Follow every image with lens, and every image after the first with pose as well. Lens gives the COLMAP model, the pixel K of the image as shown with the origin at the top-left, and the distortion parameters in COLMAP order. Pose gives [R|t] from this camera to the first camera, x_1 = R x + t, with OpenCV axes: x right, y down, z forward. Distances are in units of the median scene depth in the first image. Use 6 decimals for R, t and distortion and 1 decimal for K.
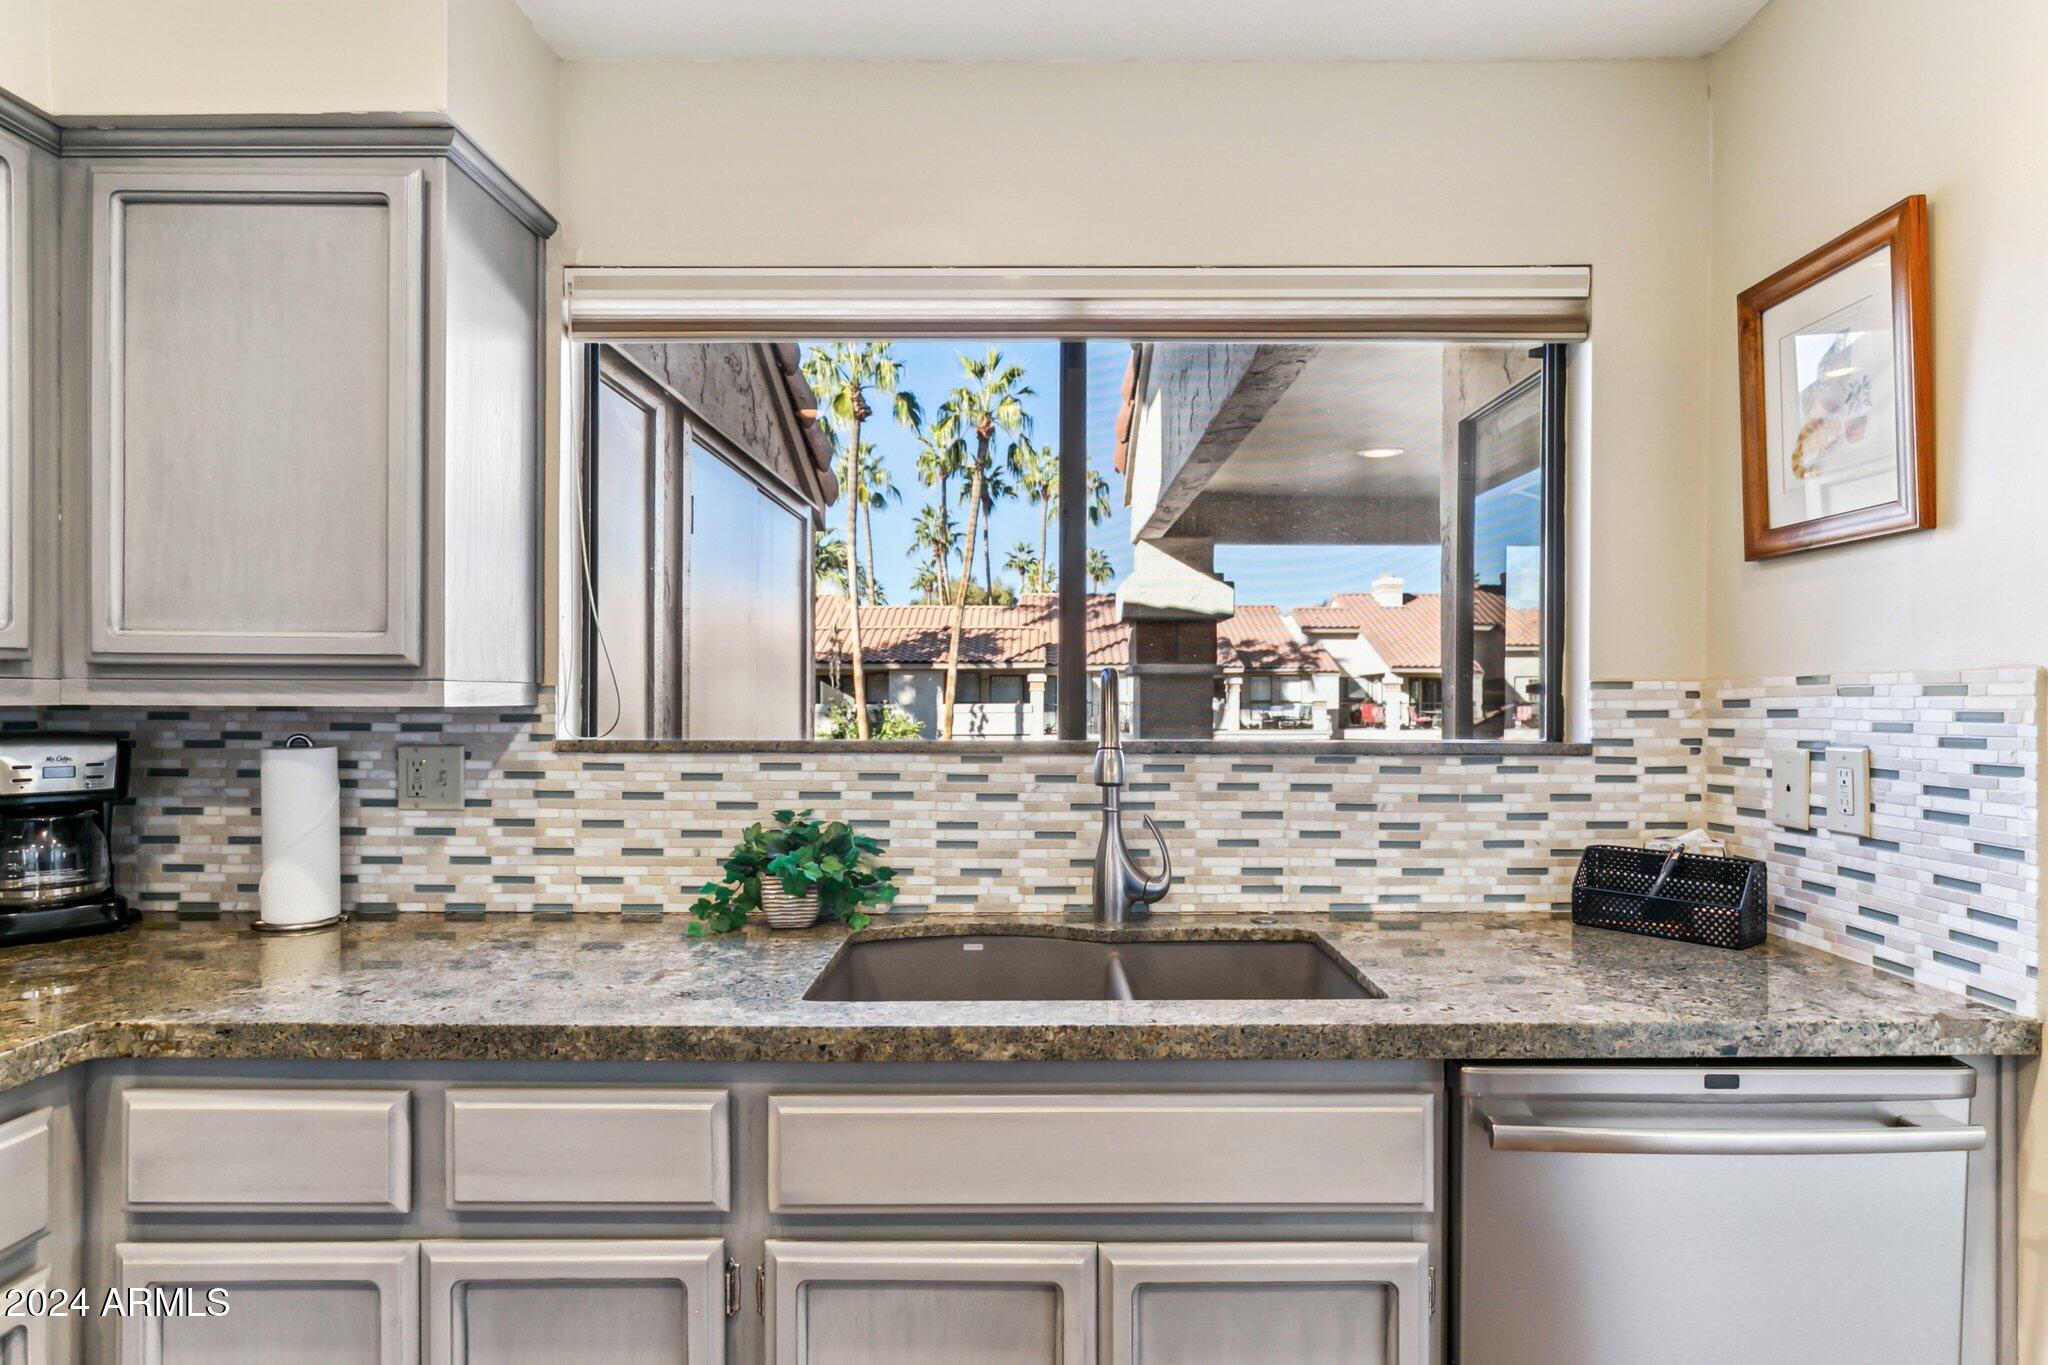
lens RADIAL K [[1116.3, 0, 1046.3], [0, 1116.3, 694.1], [0, 0, 1]] dist [0.002799, -0.000435]
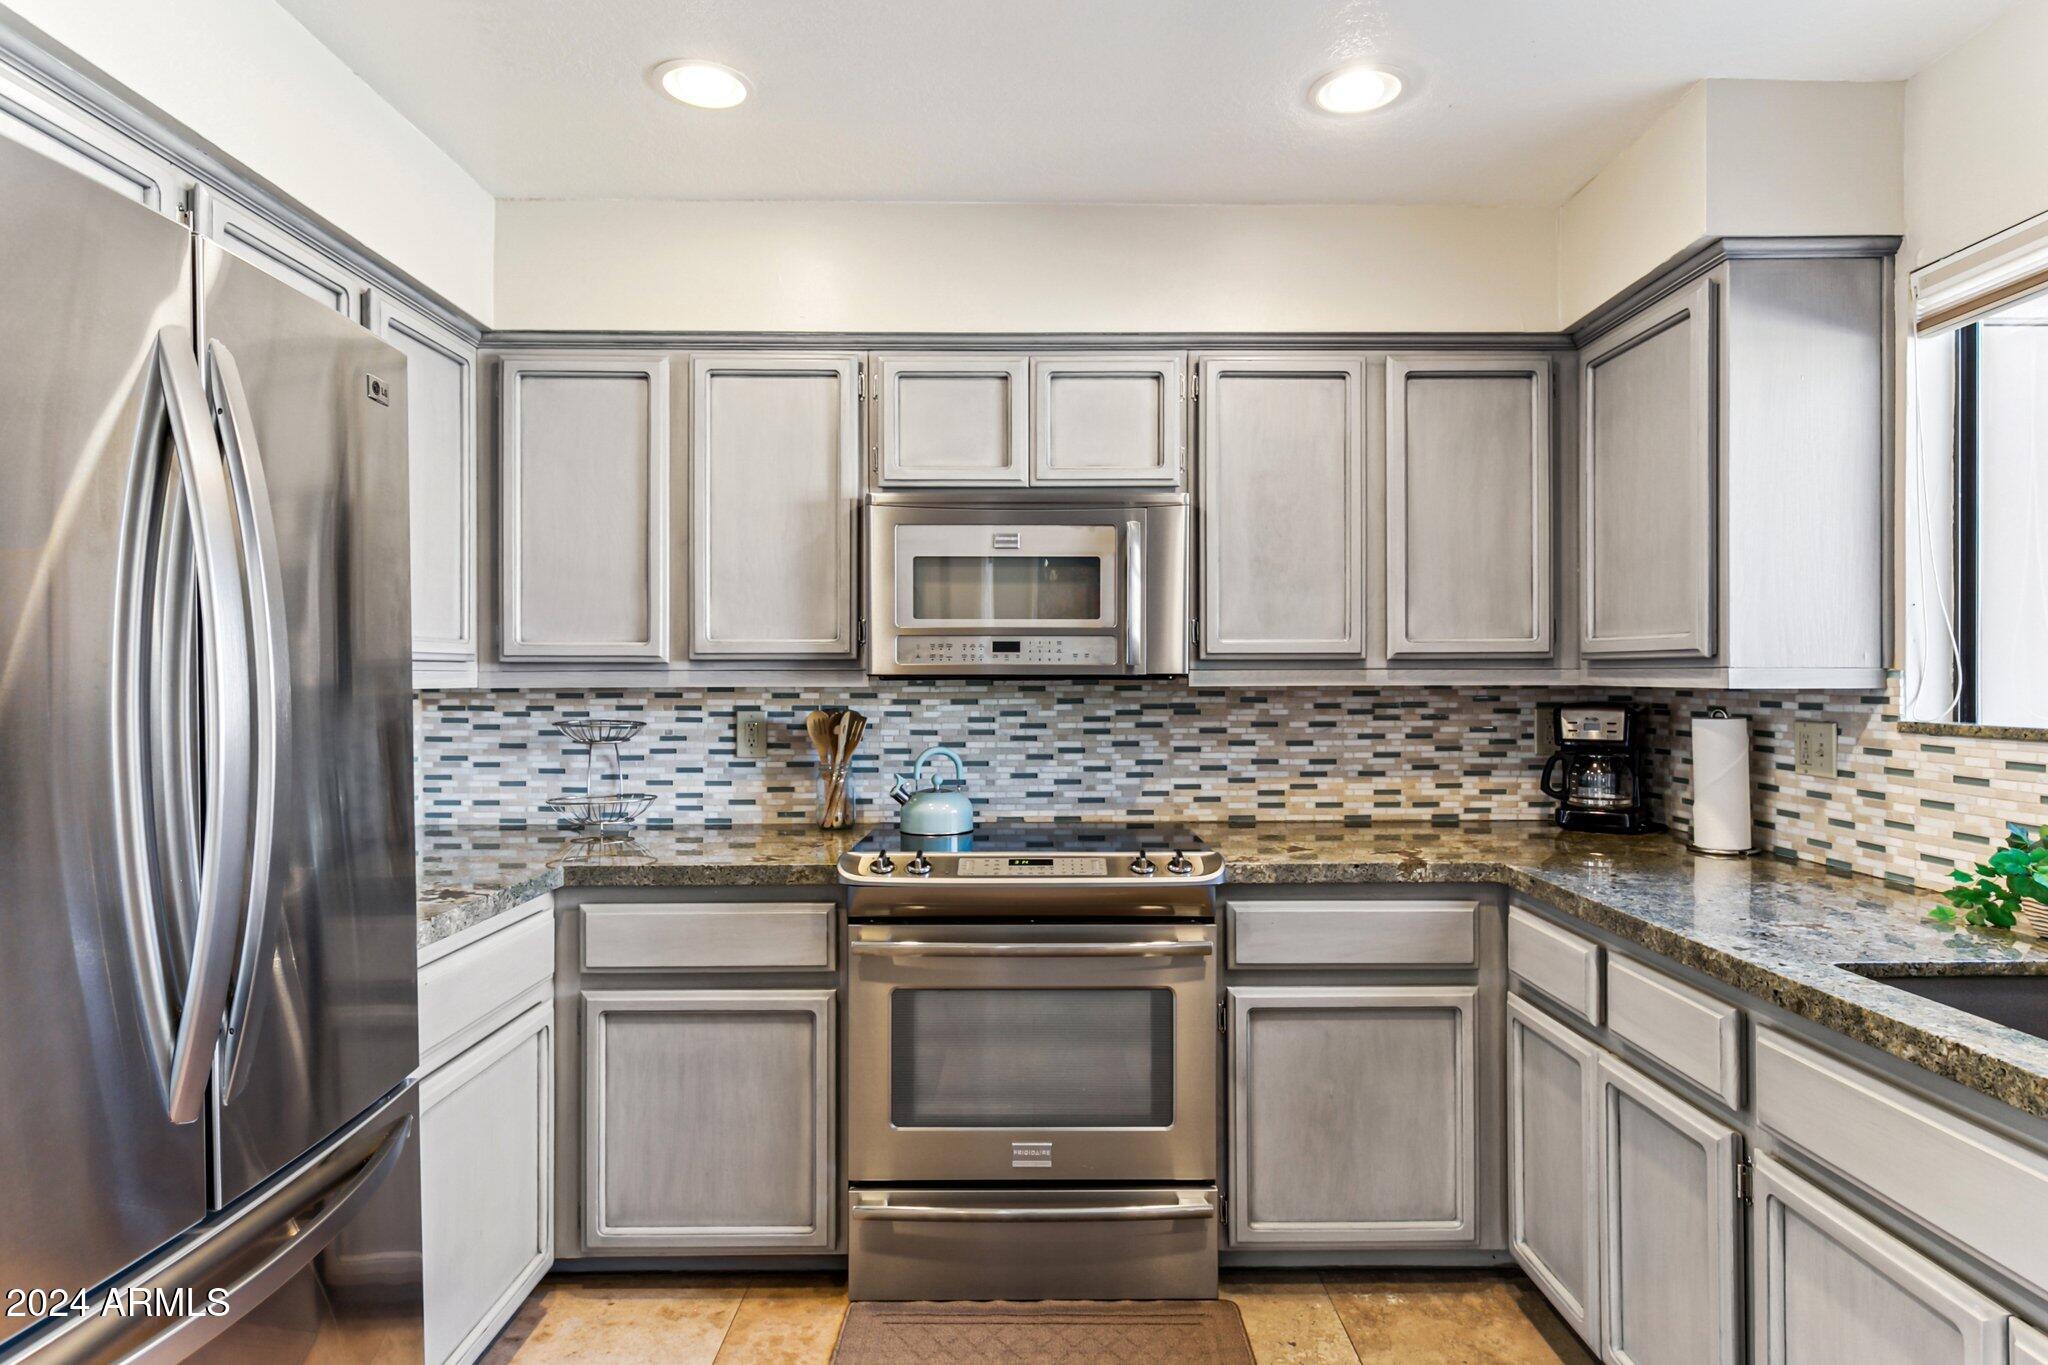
lens RADIAL K [[1116.3, 0, 1037.0], [0, 1116.3, 673.4], [0, 0, 1]] dist [0.002799, -0.000435]
pose [[0.006746, -0.005104, -0.999964, 0.625599], [0.000977, 0.999987, -0.005098, 0.000061], [0.999977, -0.000943, 0.006751, 0.167749]]
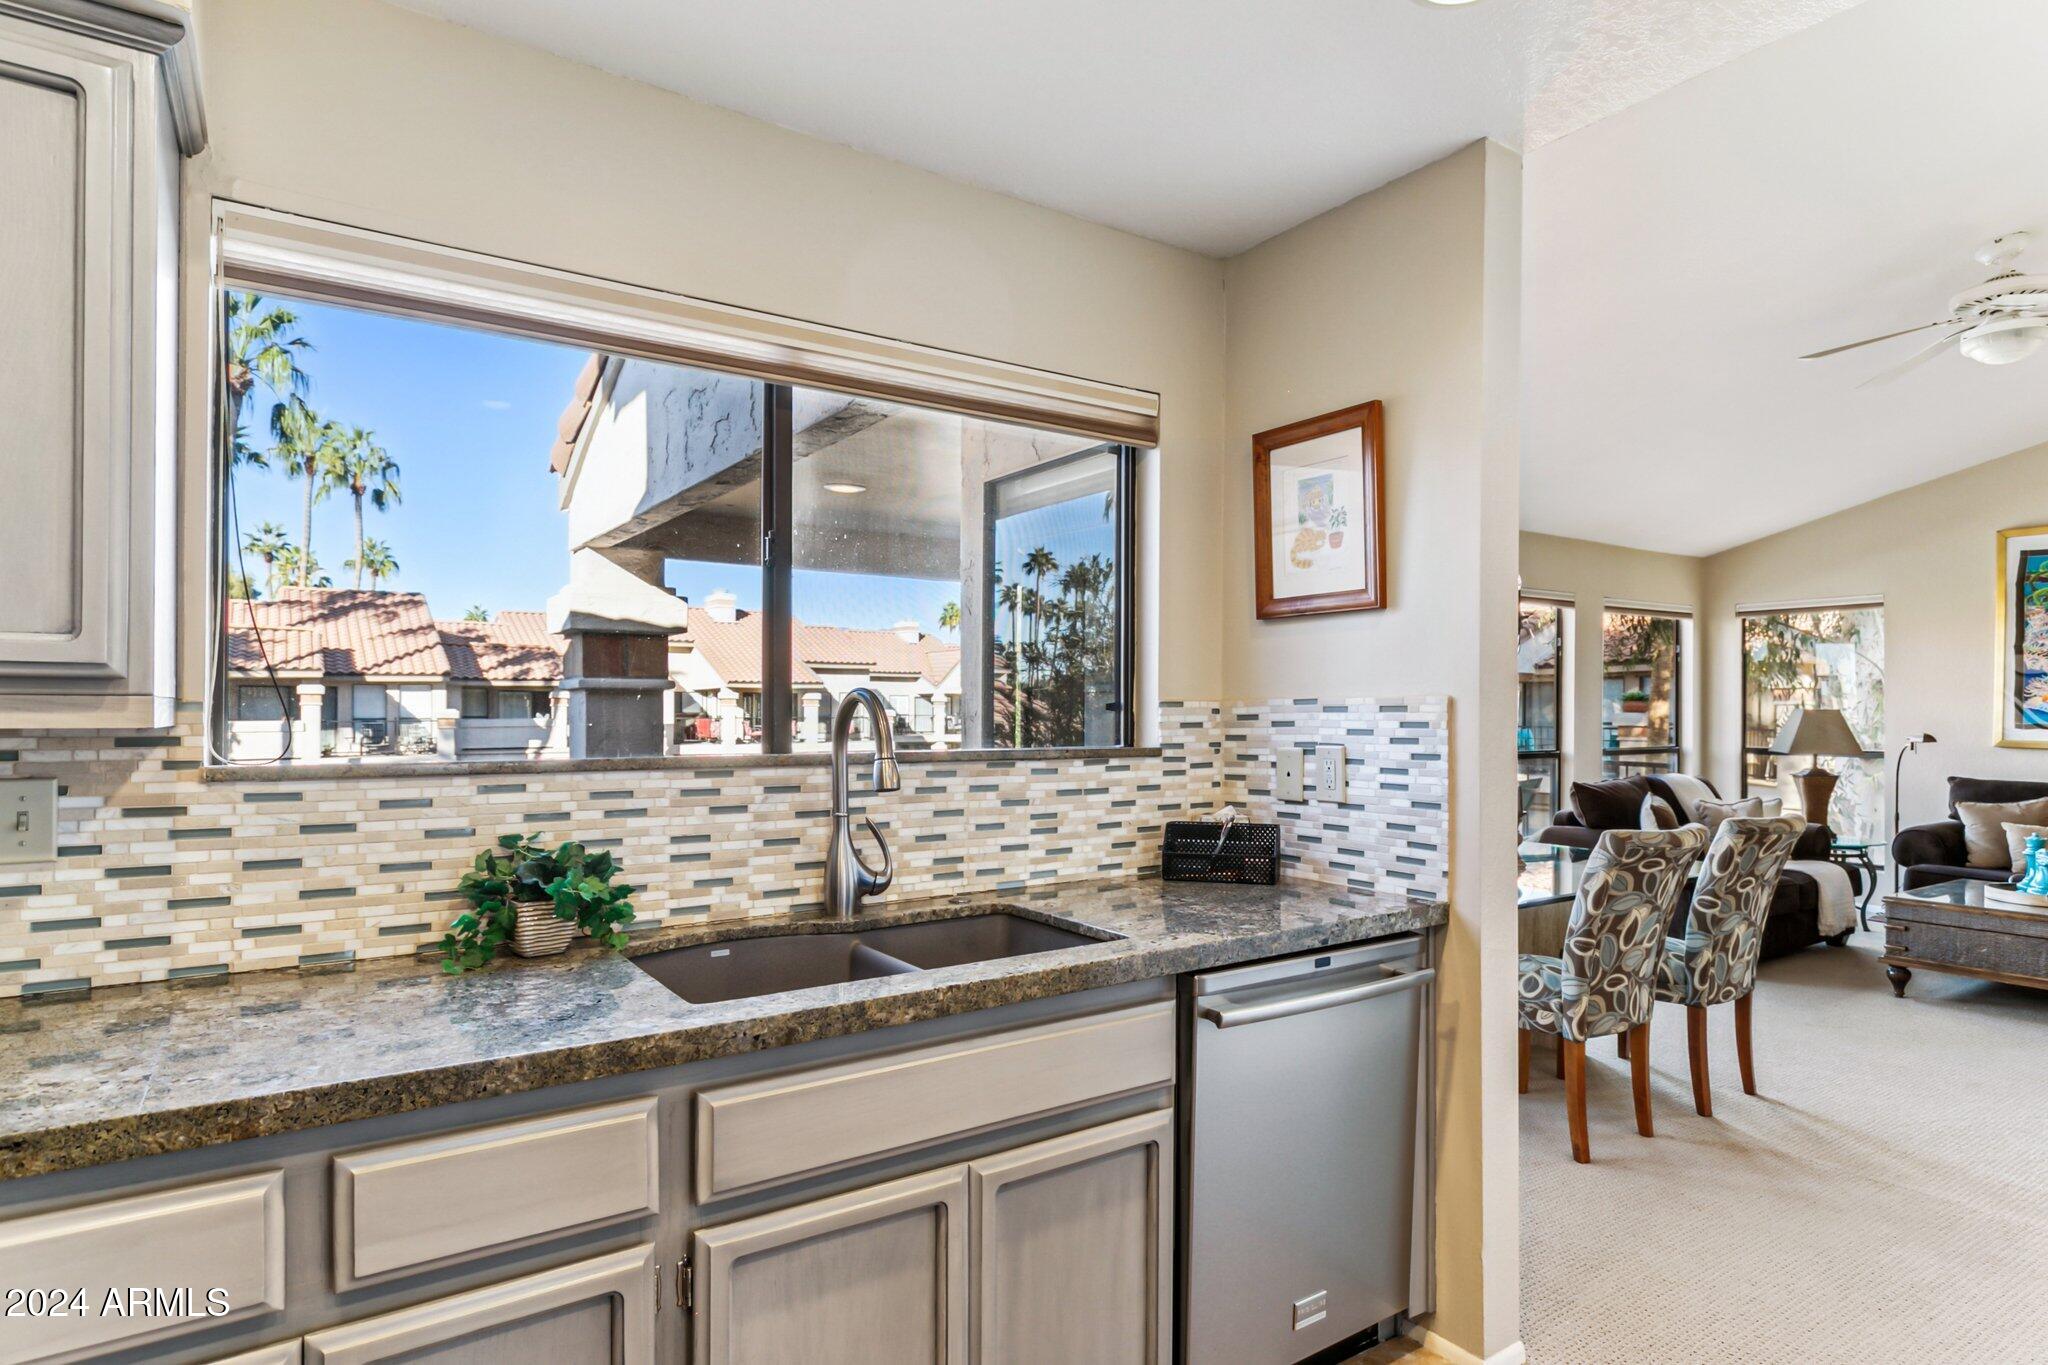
lens RADIAL K [[1116.3, 0, 1064.3], [0, 1116.3, 707.2], [0, 0, 1]] dist [0.002799, -0.000435]
pose [[0.820111, 0.001032, 0.572203, -0.390978], [-0.000173, 0.999999, -0.001555, -0.002354], [-0.572204, 0.001176, 0.820110, -0.042697]]
